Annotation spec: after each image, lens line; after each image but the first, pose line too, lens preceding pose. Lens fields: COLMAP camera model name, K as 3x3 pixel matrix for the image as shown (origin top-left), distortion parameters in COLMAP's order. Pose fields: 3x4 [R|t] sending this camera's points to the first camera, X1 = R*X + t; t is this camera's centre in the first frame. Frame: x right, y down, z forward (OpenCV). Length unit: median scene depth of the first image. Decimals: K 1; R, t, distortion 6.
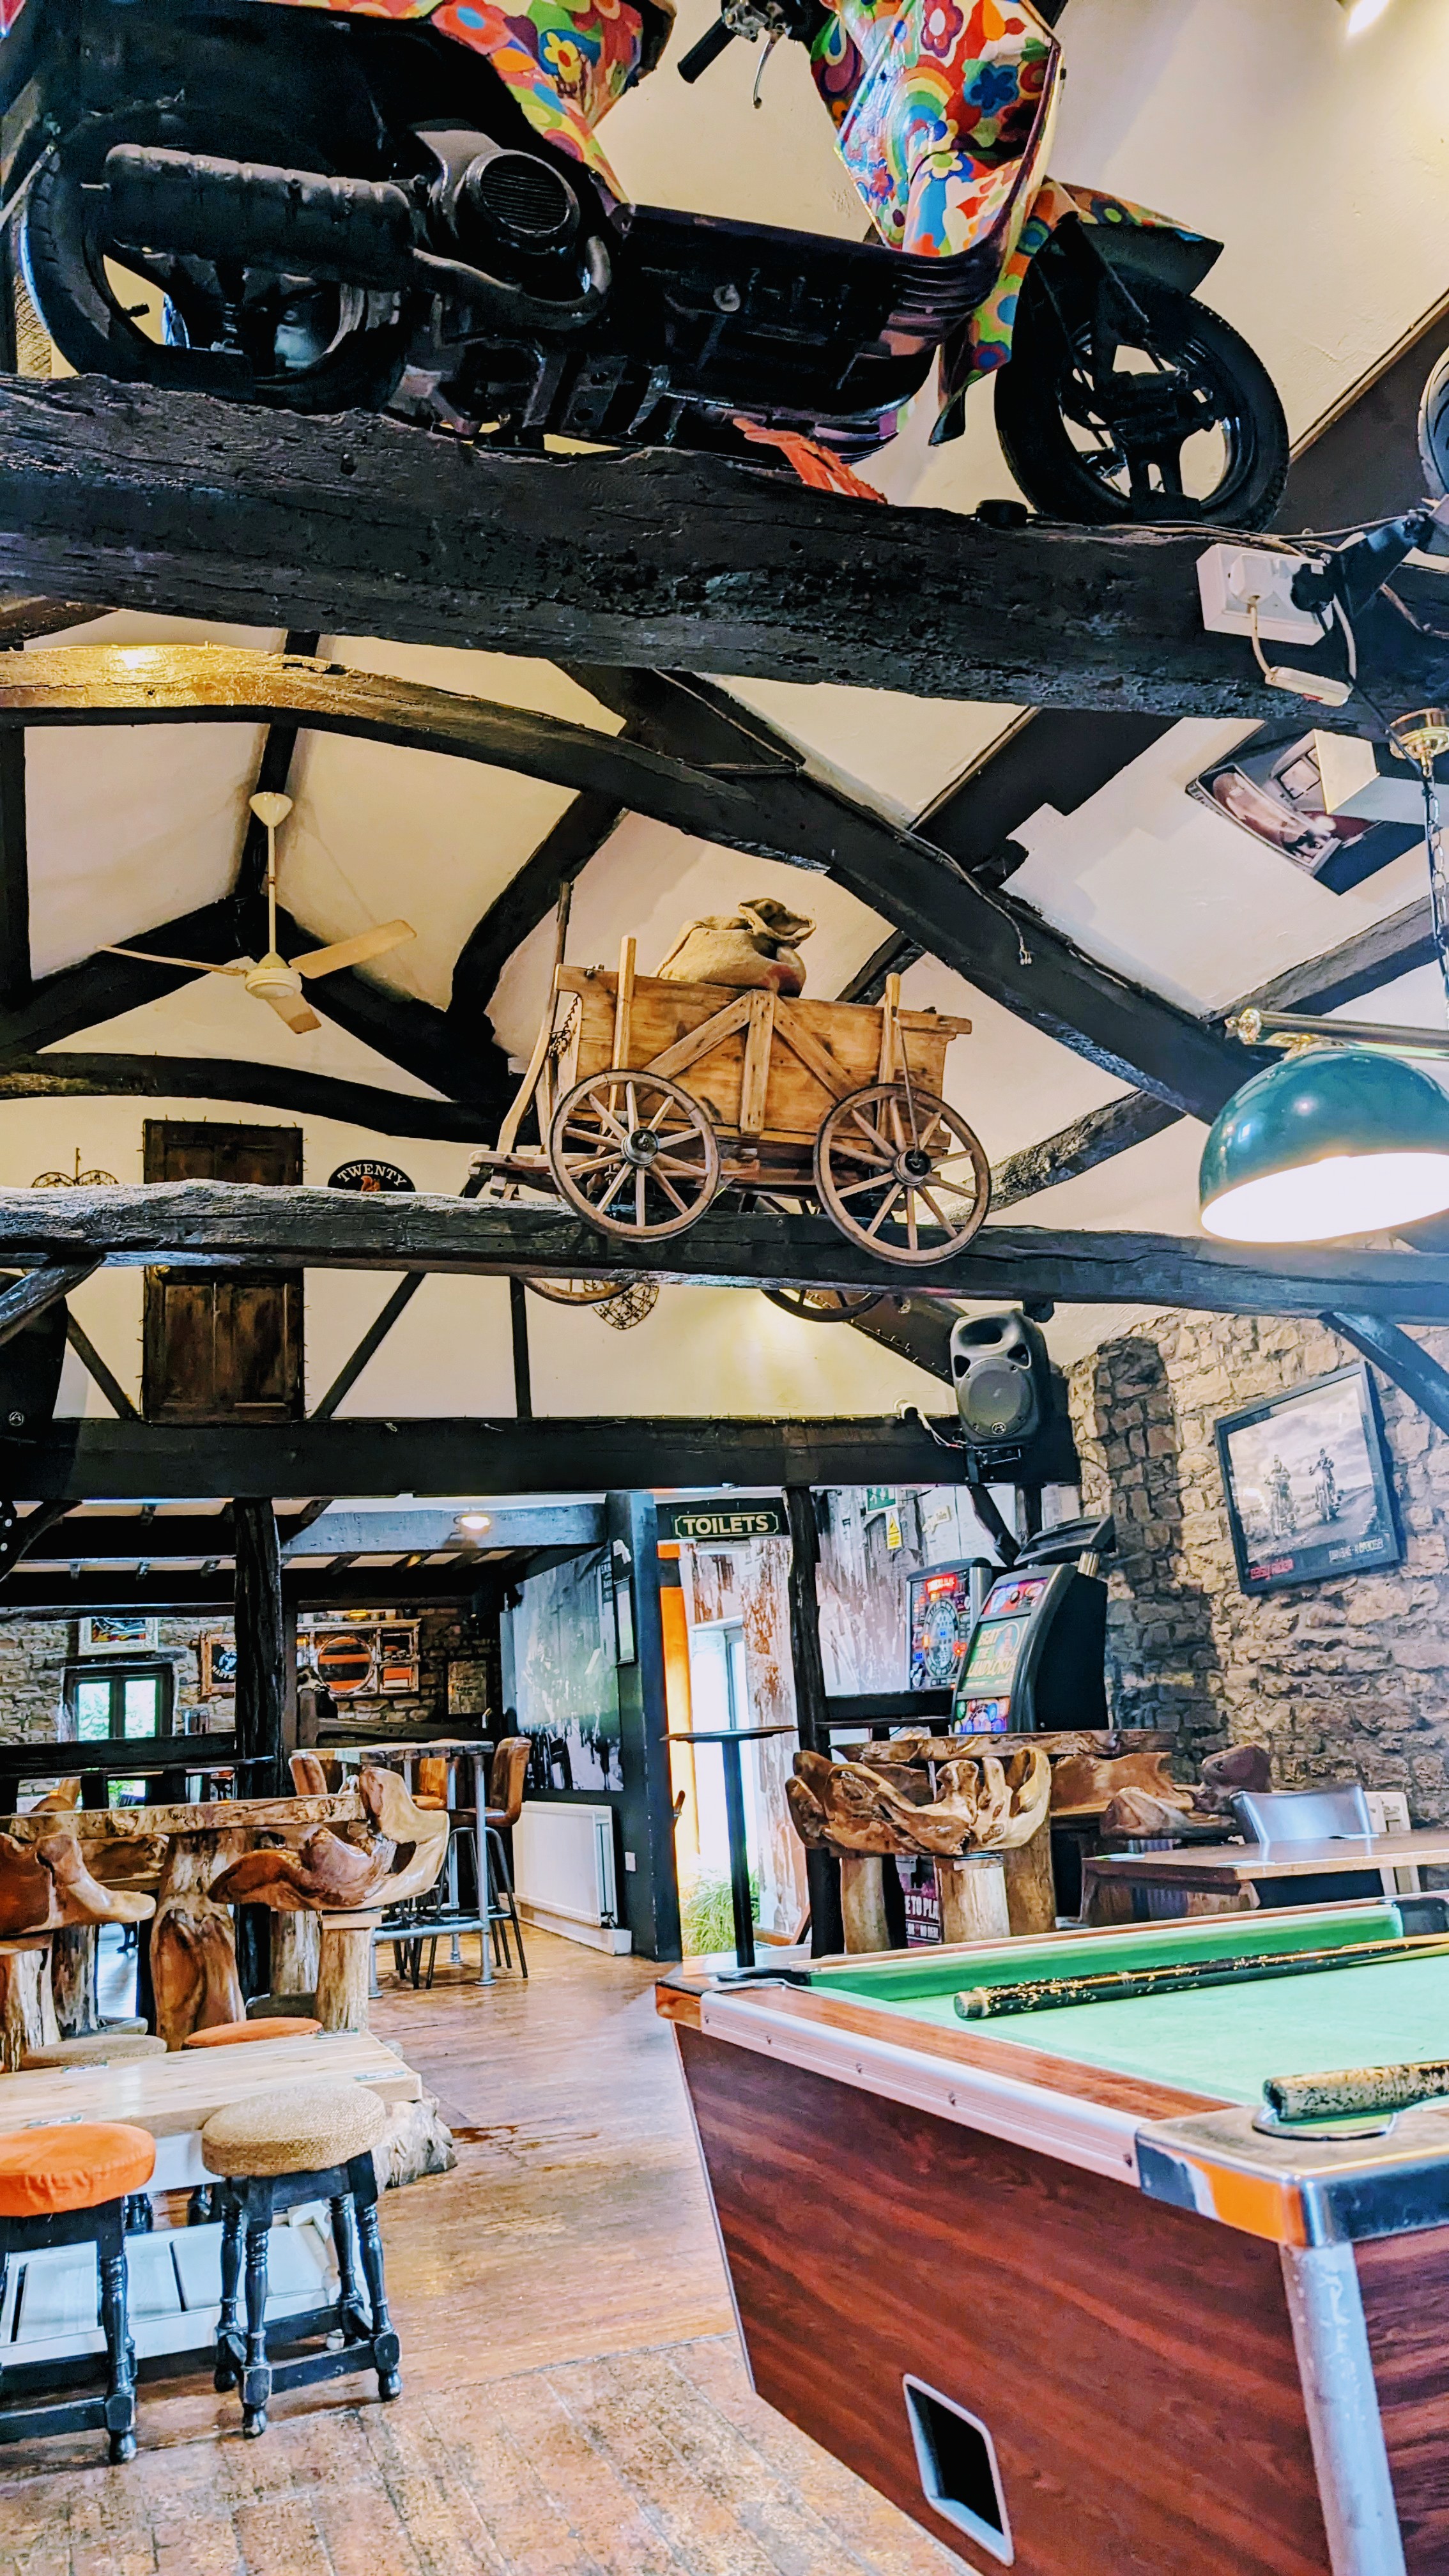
lens RADIAL K [[1900.3, 0, 724.5], [0, 1900.3, 1288.0], [0, 0, 1]] dist [0.100005, -0.097995]
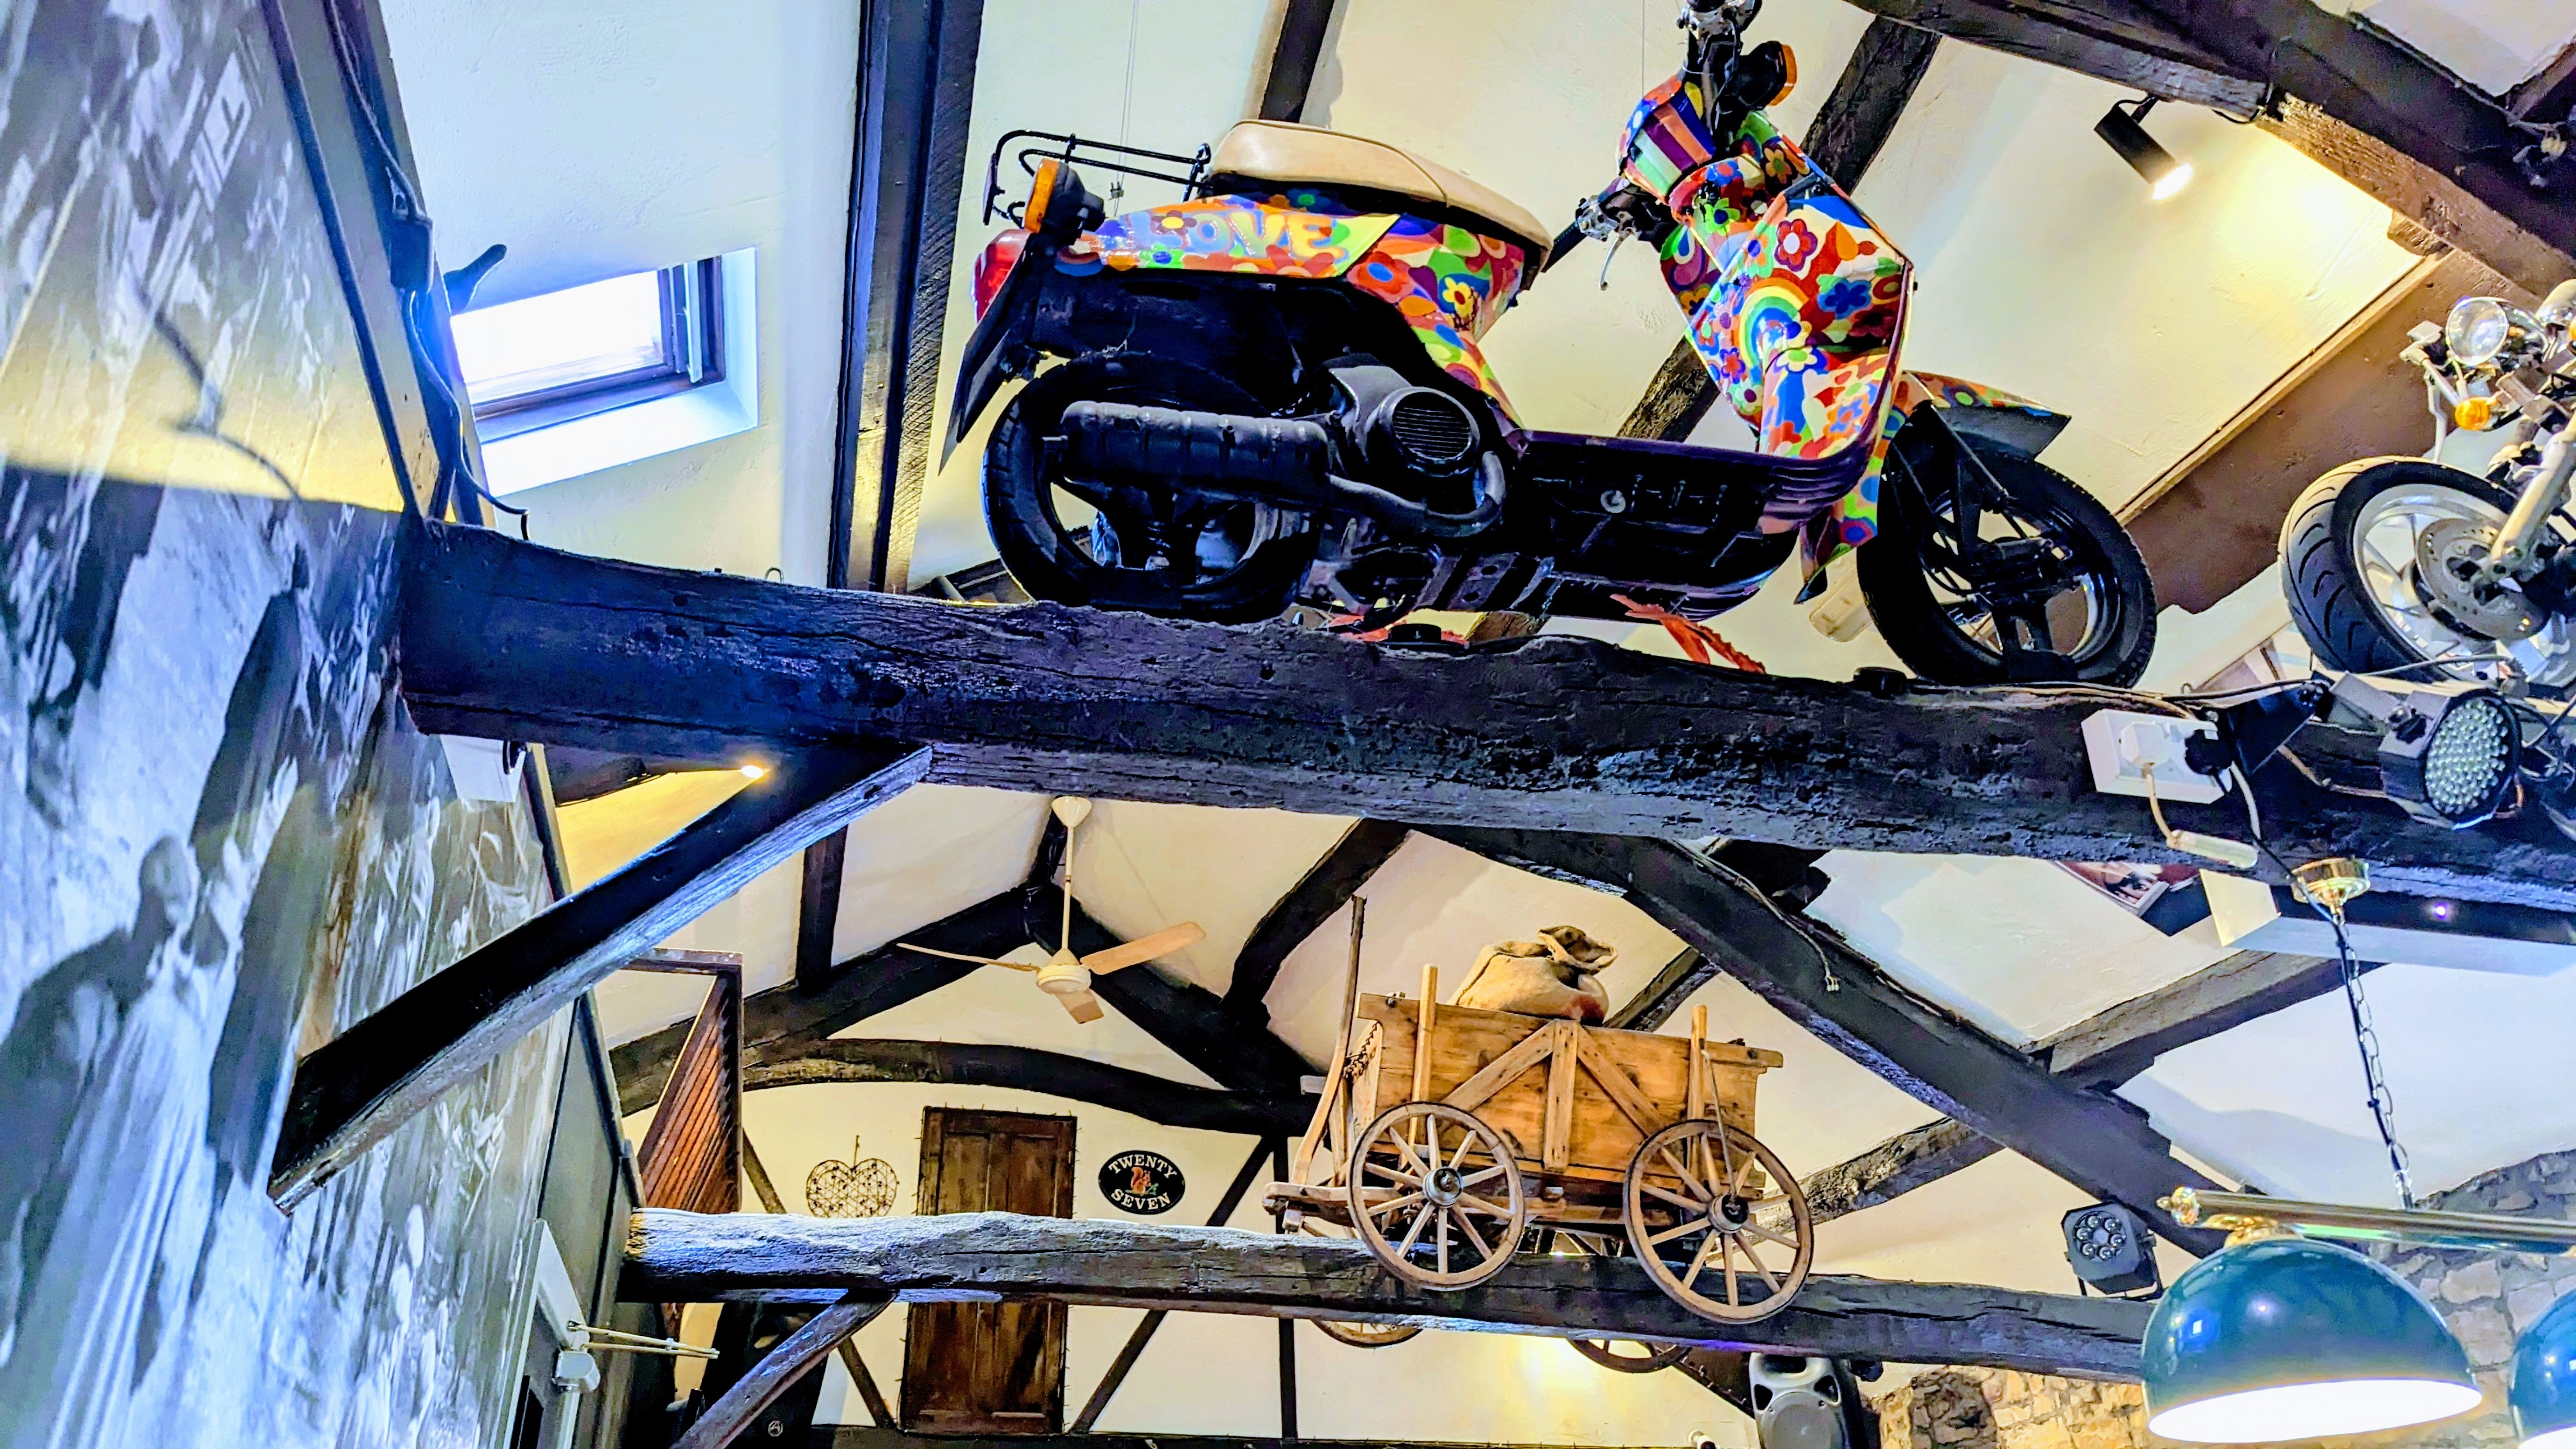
lens RADIAL K [[1900.3, 0, 1276.0], [0, 1900.3, 739.2], [0, 0, 1]] dist [0.100005, -0.097995]
pose [[0.995693, 0.007989, -0.092366, -0.068387], [-0.029800, 0.970988, -0.237263, -0.103587], [0.087791, 0.238994, 0.967044, -0.000329]]
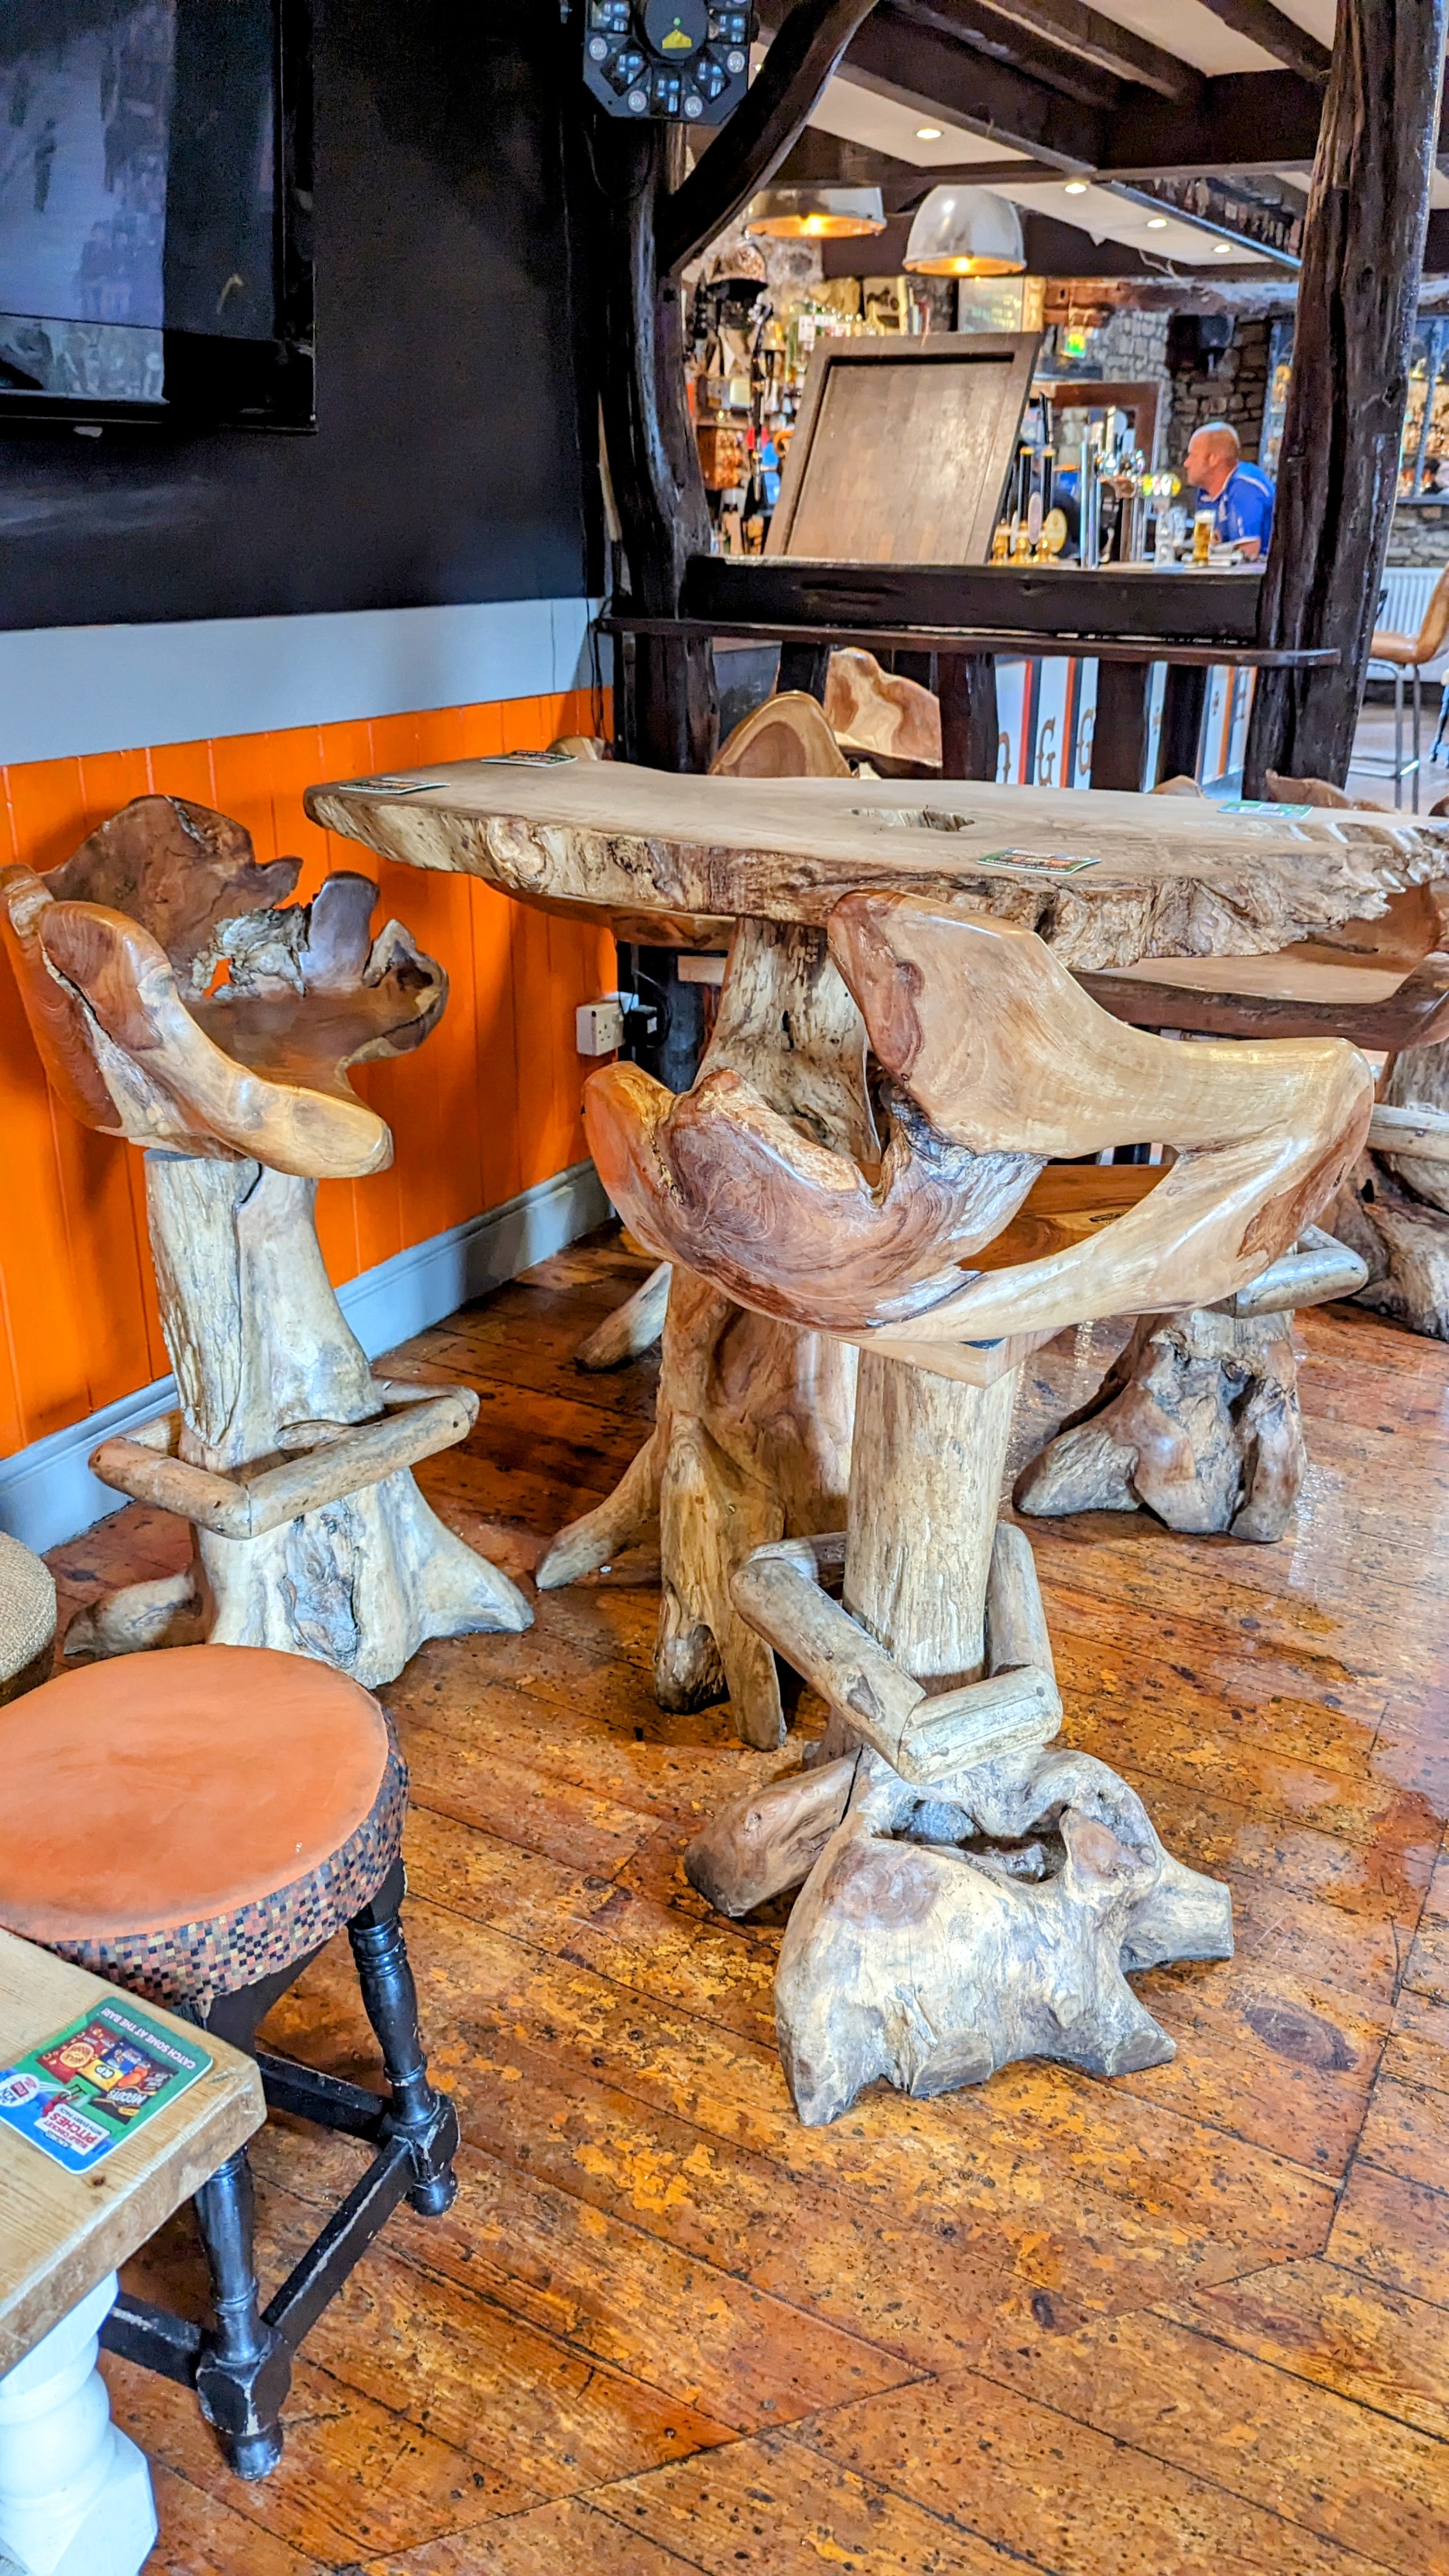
lens RADIAL K [[1900.3, 0, 724.5], [0, 1900.3, 1288.0], [0, 0, 1]] dist [0.100005, -0.097995]
pose [[0.641004, 0.359435, -0.678174, -0.025077], [0.122857, 0.824130, 0.552916, 0.352992], [0.757641, -0.437740, 0.484112, 1.942575]]
